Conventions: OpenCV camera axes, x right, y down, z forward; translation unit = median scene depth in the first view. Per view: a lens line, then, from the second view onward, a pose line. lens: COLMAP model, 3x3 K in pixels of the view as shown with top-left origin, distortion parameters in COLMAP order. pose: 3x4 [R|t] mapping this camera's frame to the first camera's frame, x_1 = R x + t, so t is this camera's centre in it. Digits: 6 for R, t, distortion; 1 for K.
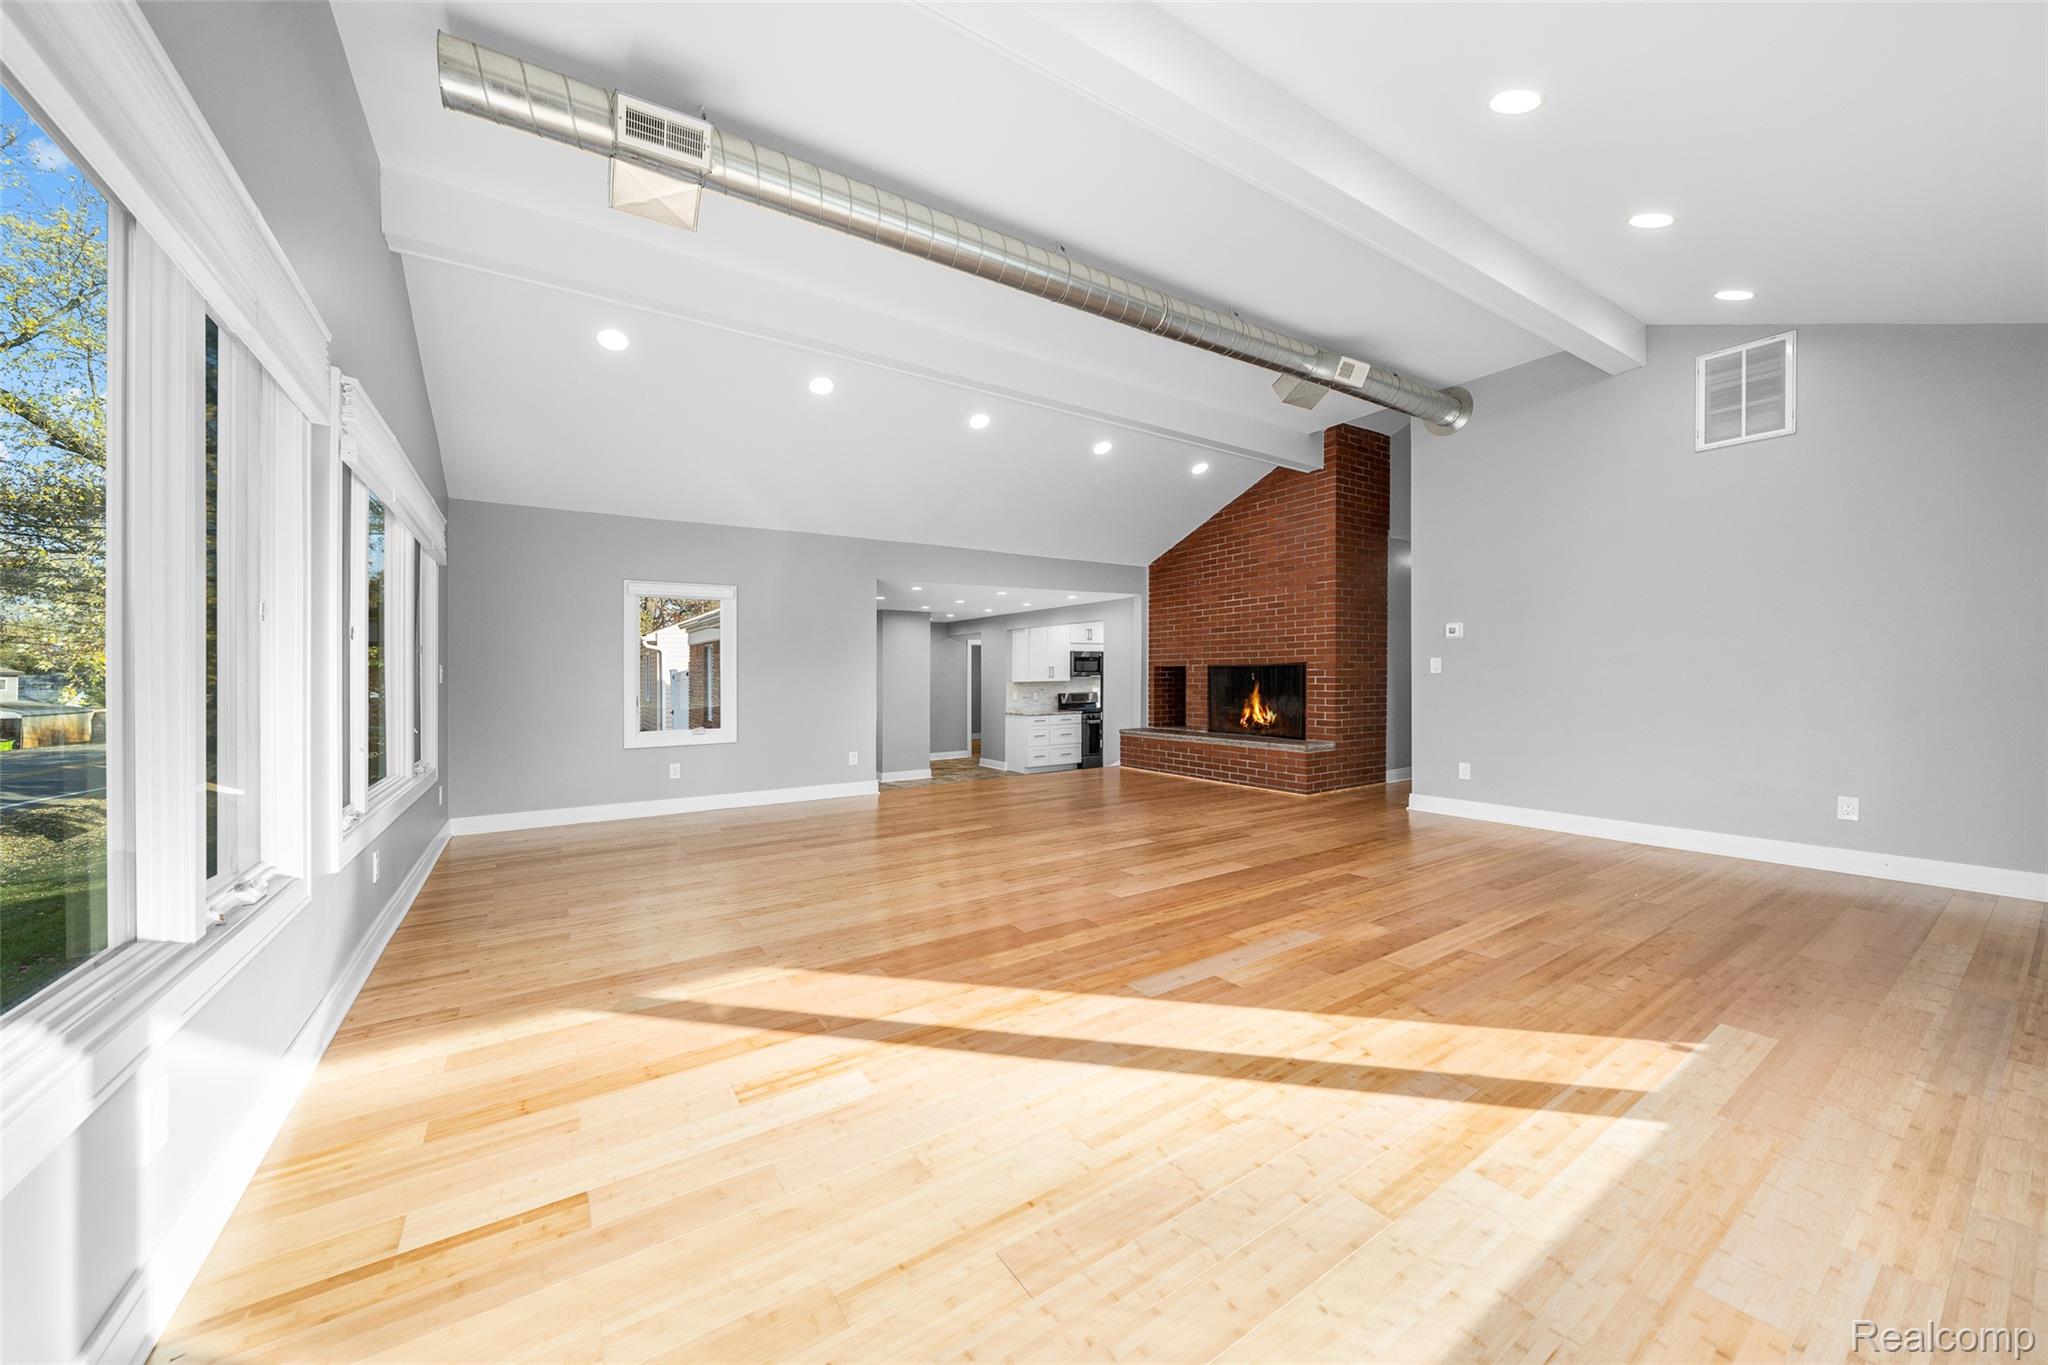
lens RADIAL K [[724.2, 0, 1026.6], [0, 724.2, 674.2], [0, 0, 1]] dist [0.000590, -0.000262]
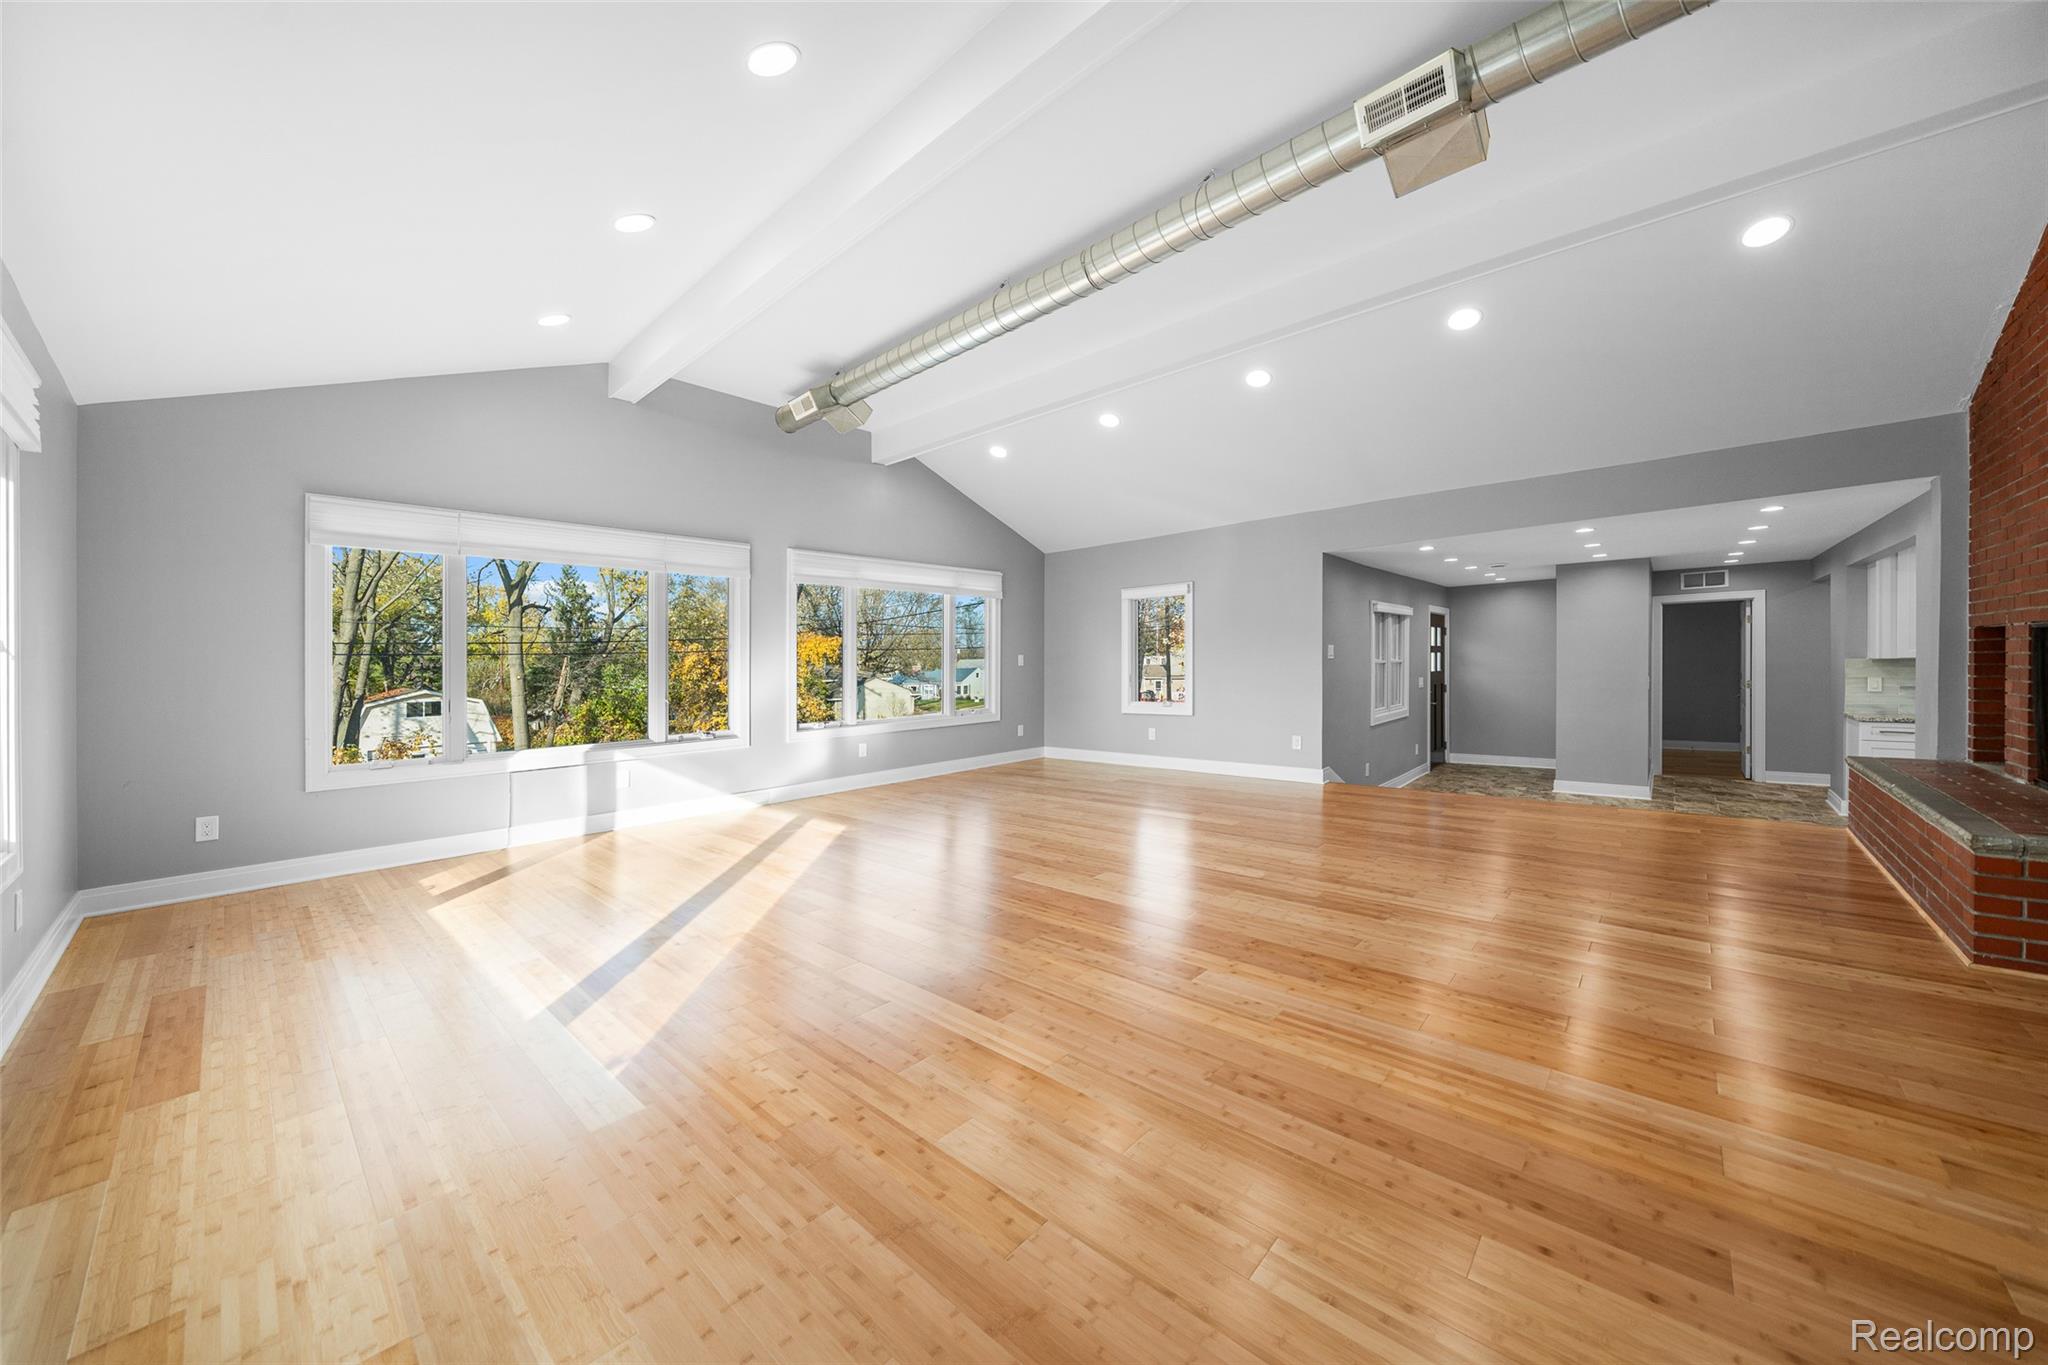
lens RADIAL K [[724.2, 0, 1026.6], [0, 724.2, 674.2], [0, 0, 1]] dist [0.000590, -0.000262]
pose [[0.245214, 0.016657, -0.969326, 1.494511], [0.021437, 0.999515, 0.022598, -0.015125], [0.969232, -0.026321, 0.244738, 0.991984]]
